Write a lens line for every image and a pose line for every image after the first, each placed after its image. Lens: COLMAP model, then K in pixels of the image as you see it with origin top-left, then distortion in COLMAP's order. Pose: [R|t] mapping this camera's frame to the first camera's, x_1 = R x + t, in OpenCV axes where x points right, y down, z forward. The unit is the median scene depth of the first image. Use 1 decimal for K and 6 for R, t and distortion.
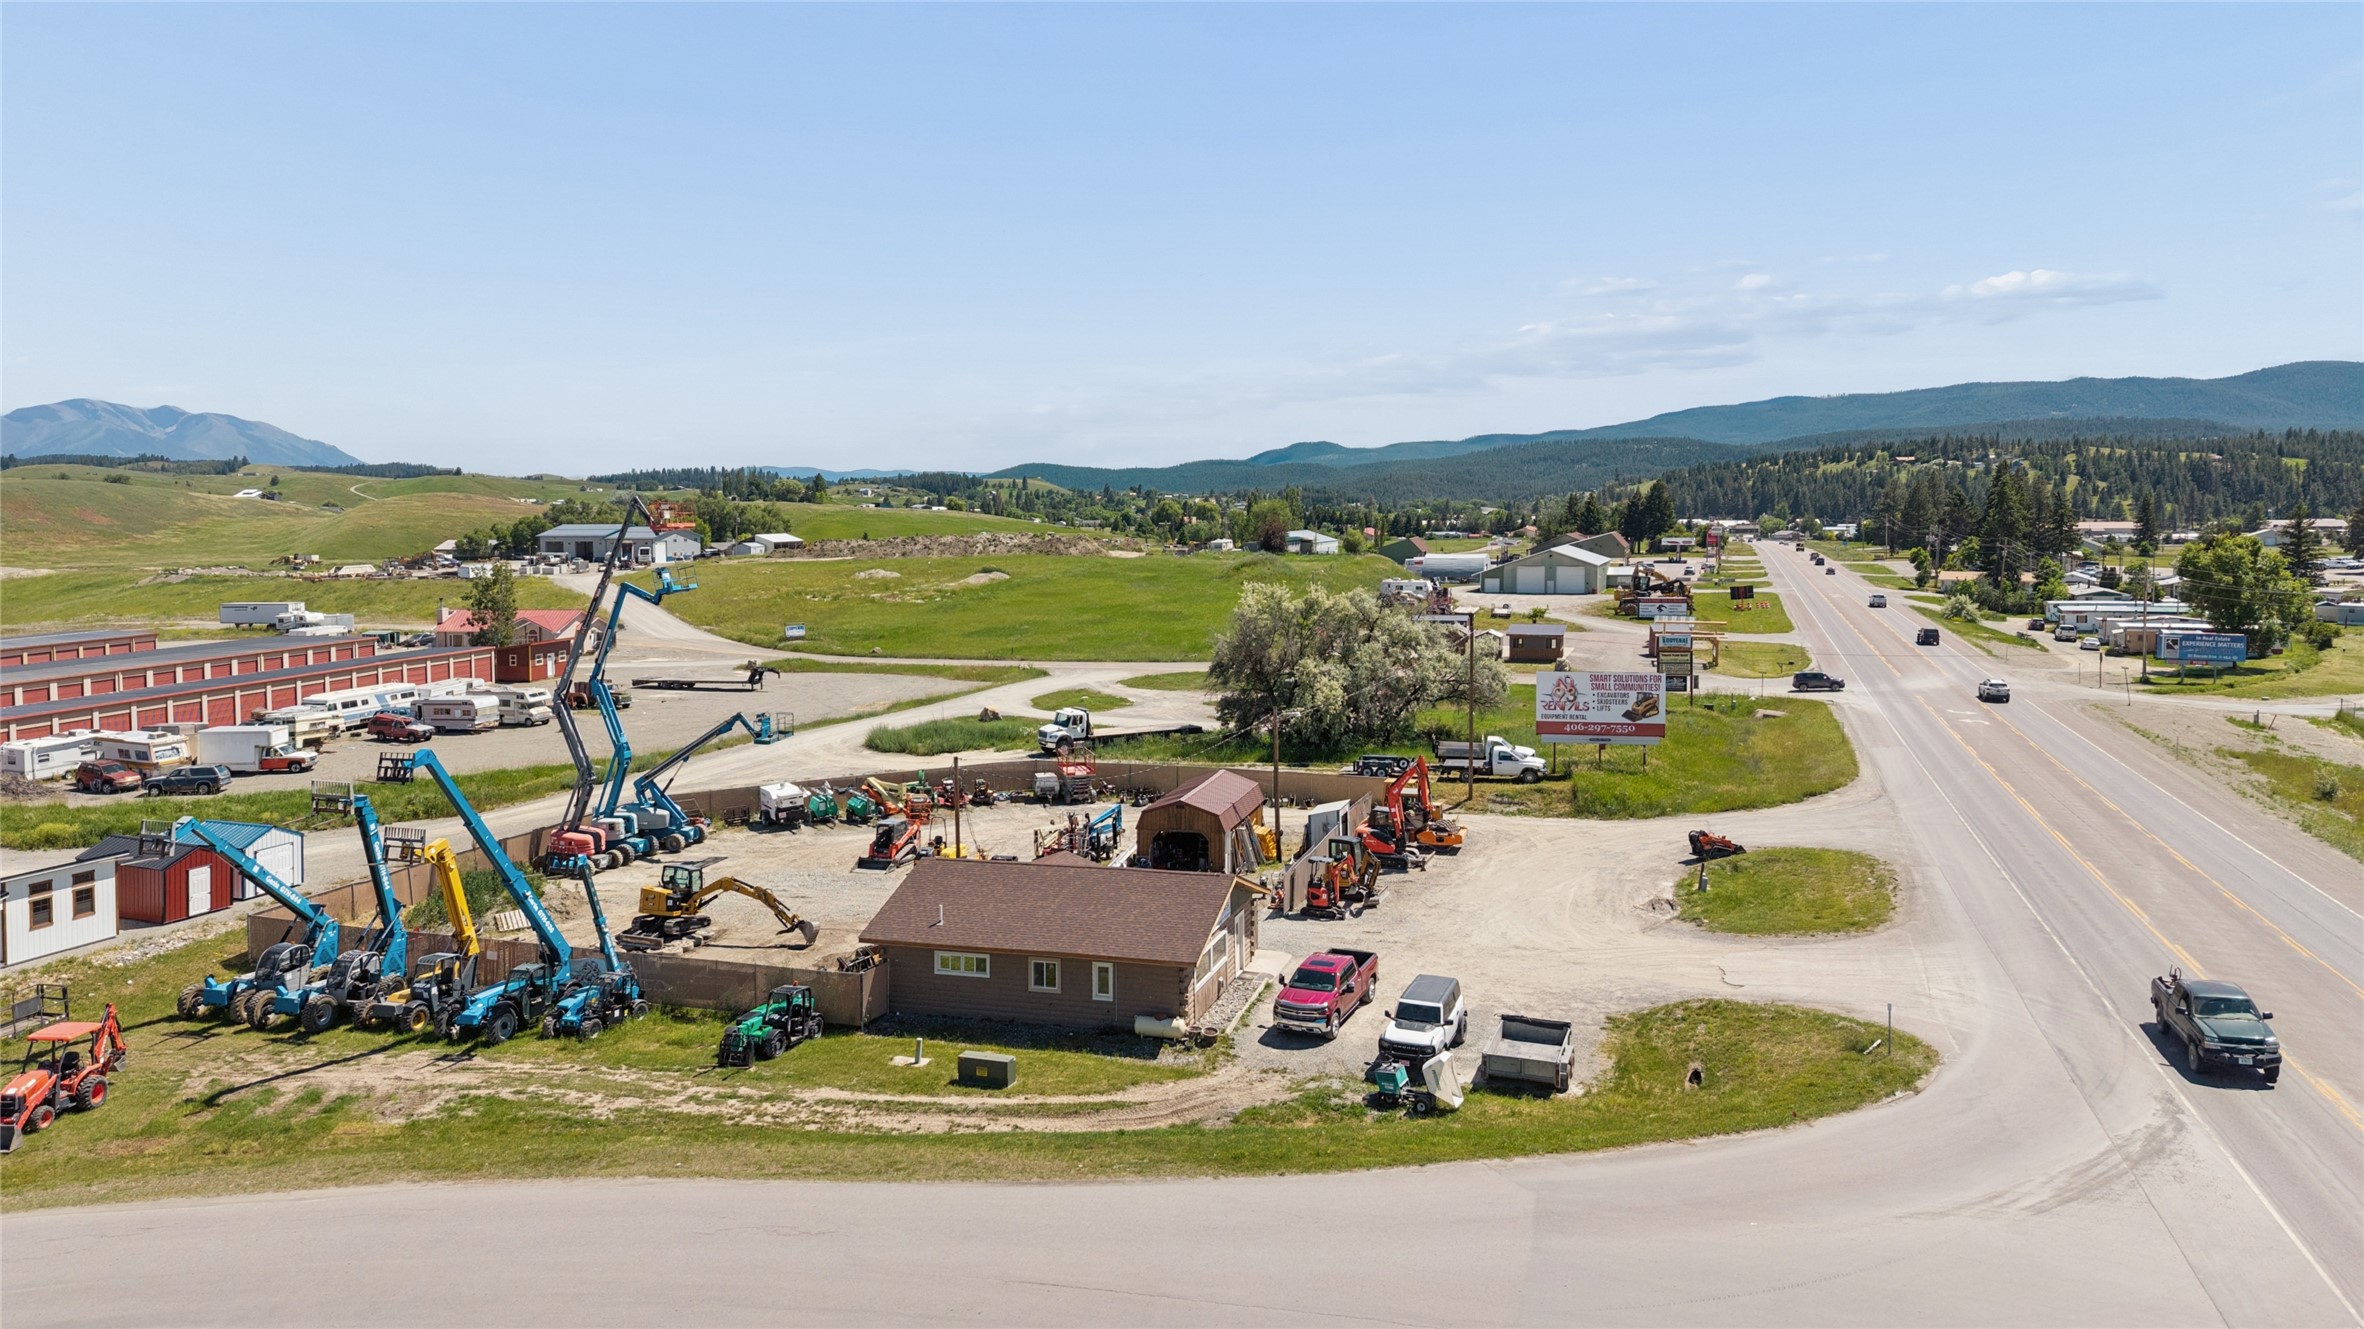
lens RADIAL K [[1603.2, 0, 1203.5], [0, 1603.2, 648.4], [0, 0, 1]] dist [0.106668, -0.119454]
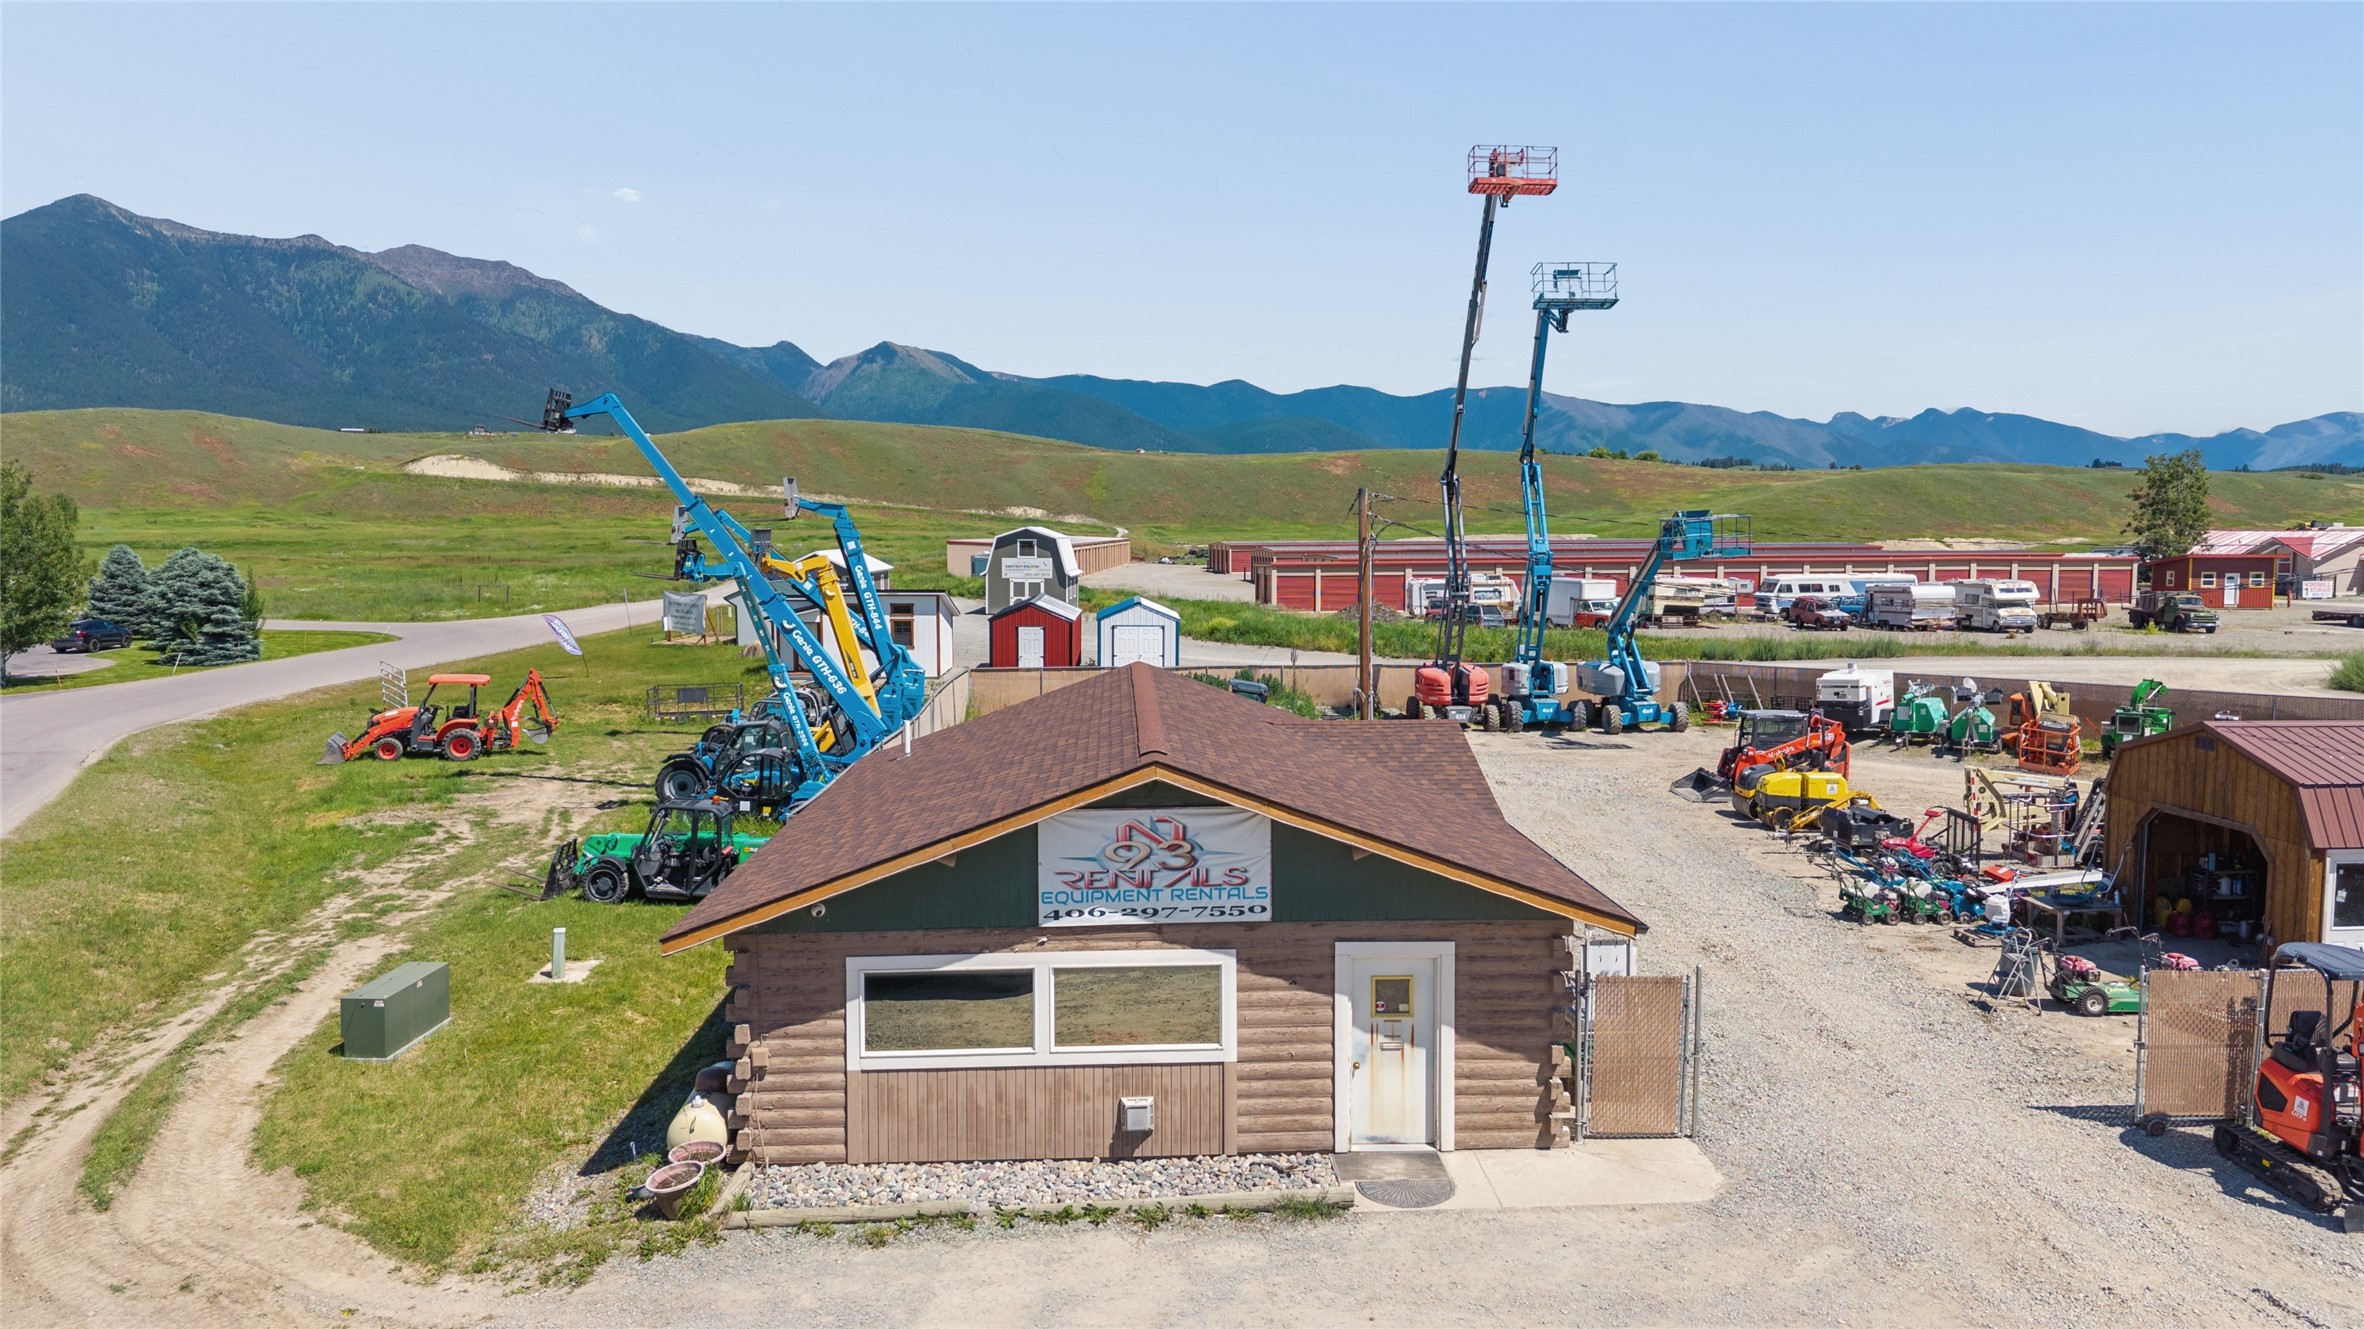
lens RADIAL K [[1572.1, 0, 1217.2], [0, 1572.1, 662.6], [0, 0, 1]] dist [0.012223, -0.000402]
pose [[0.327681, 0.083570, -0.941085, 0.172178], [-0.087829, 0.994461, 0.057728, 0.063958], [0.940697, 0.063739, 0.333206, 0.550969]]
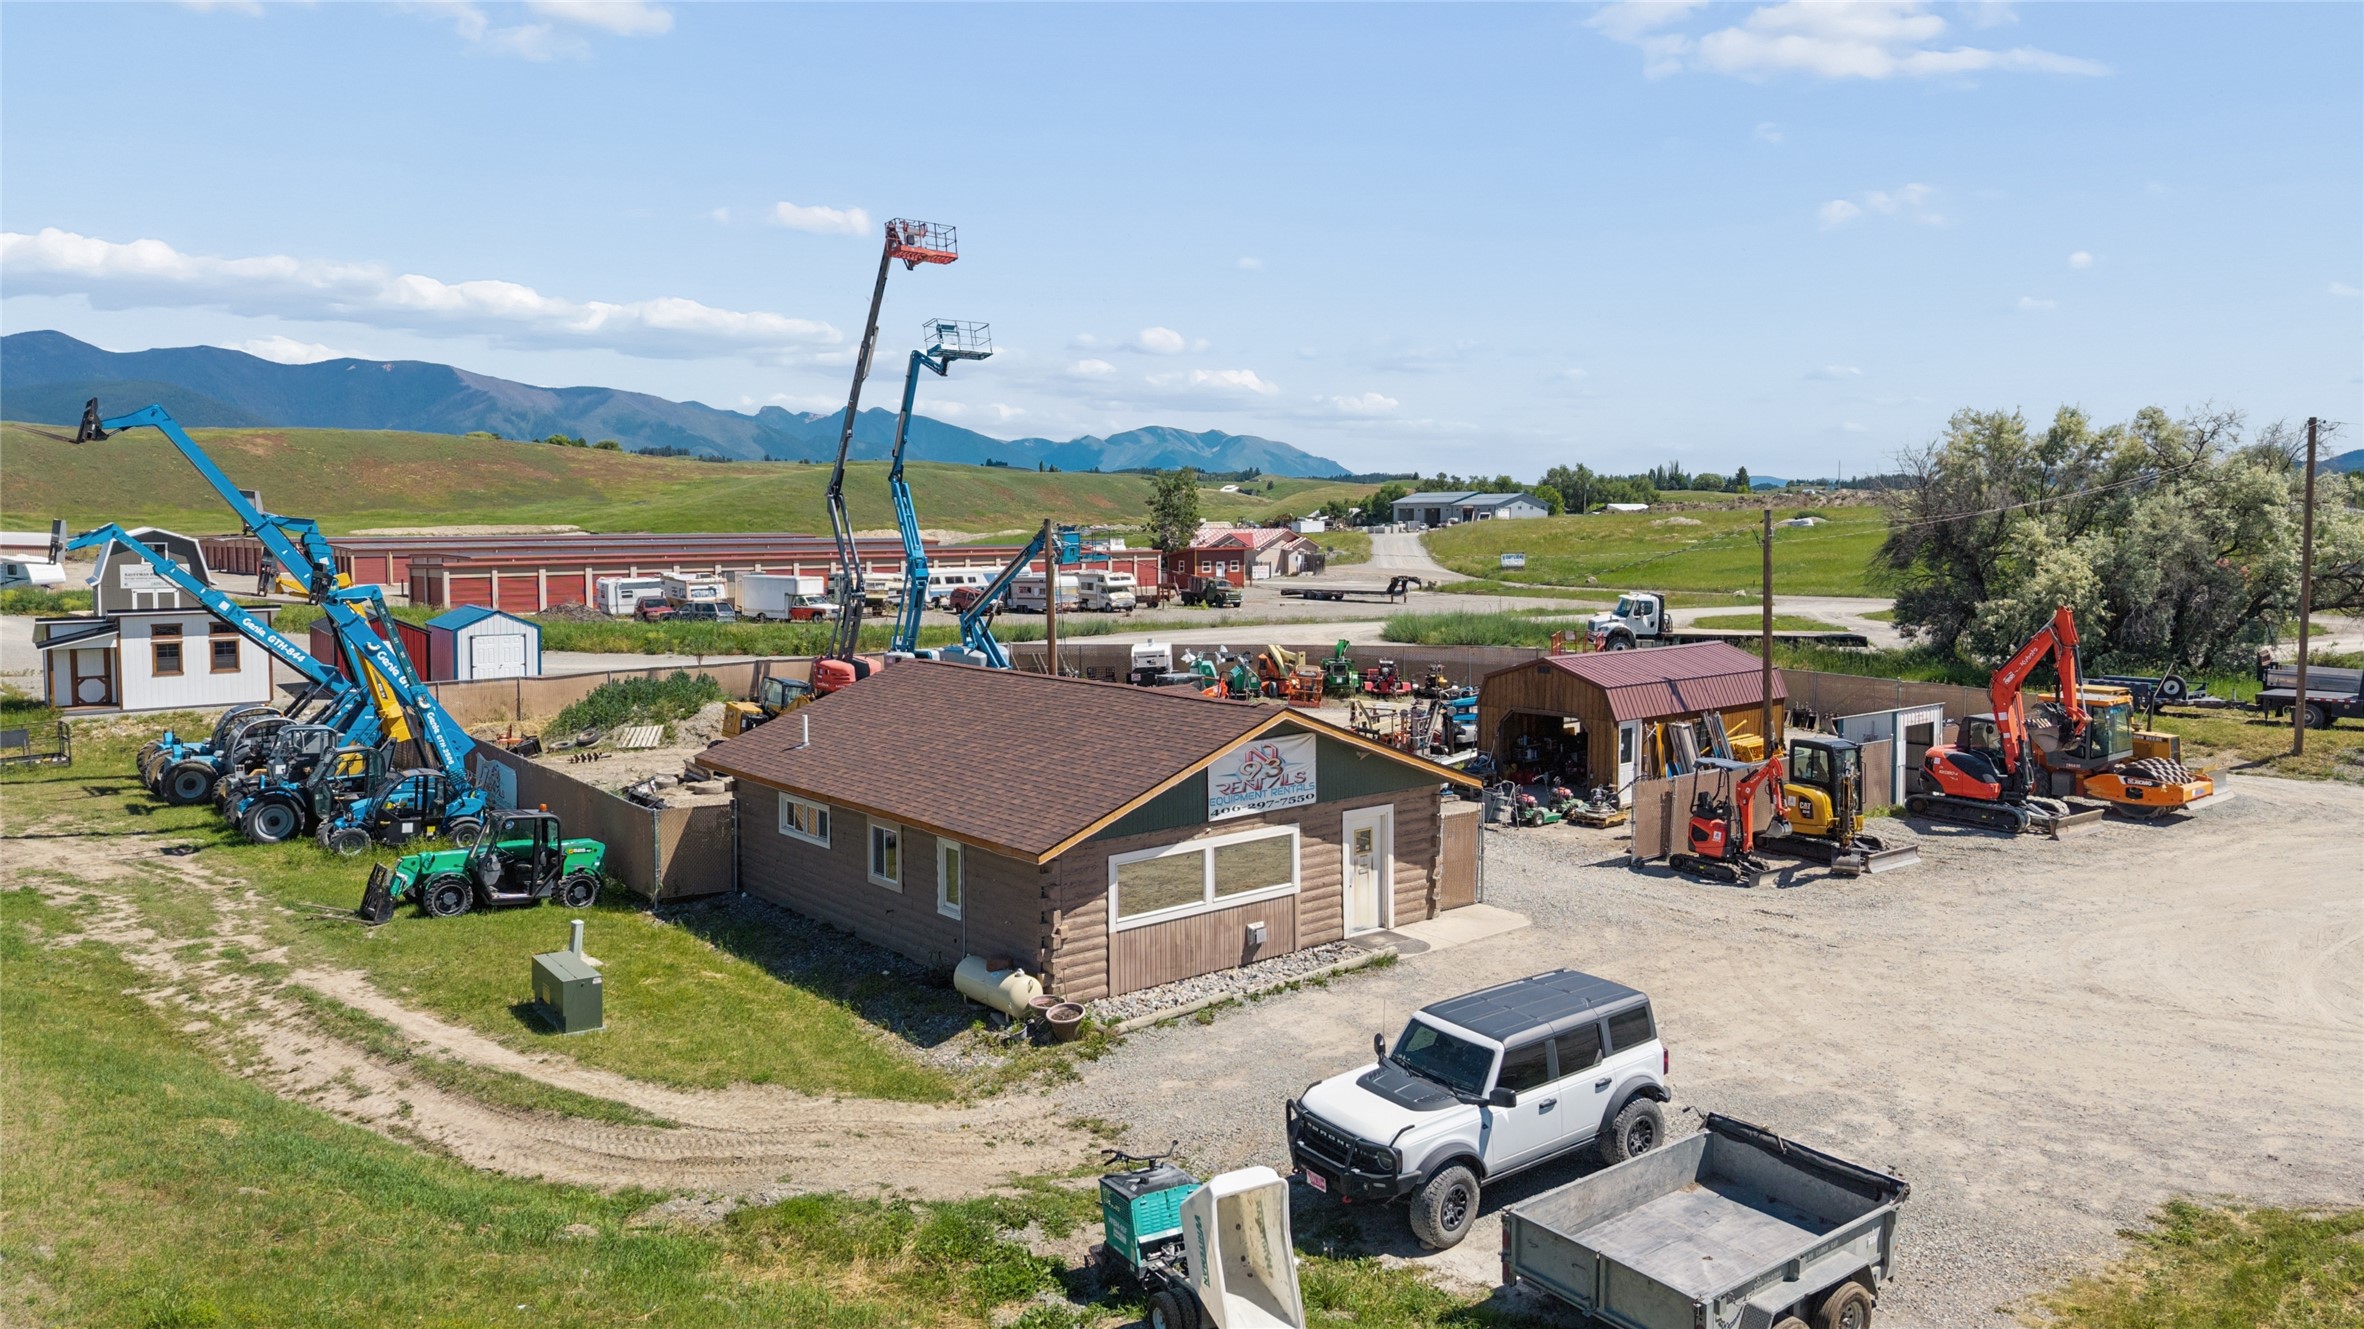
lens RADIAL K [[1565.8, 0, 1191.3], [0, 1565.8, 661.0], [0, 0, 1]] dist [0.087901, -0.105354]
pose [[0.829689, 0.054635, -0.555546, 0.149816], [-0.054770, 0.998365, 0.016386, 0.073105], [0.555533, 0.016832, 0.831324, 0.364714]]
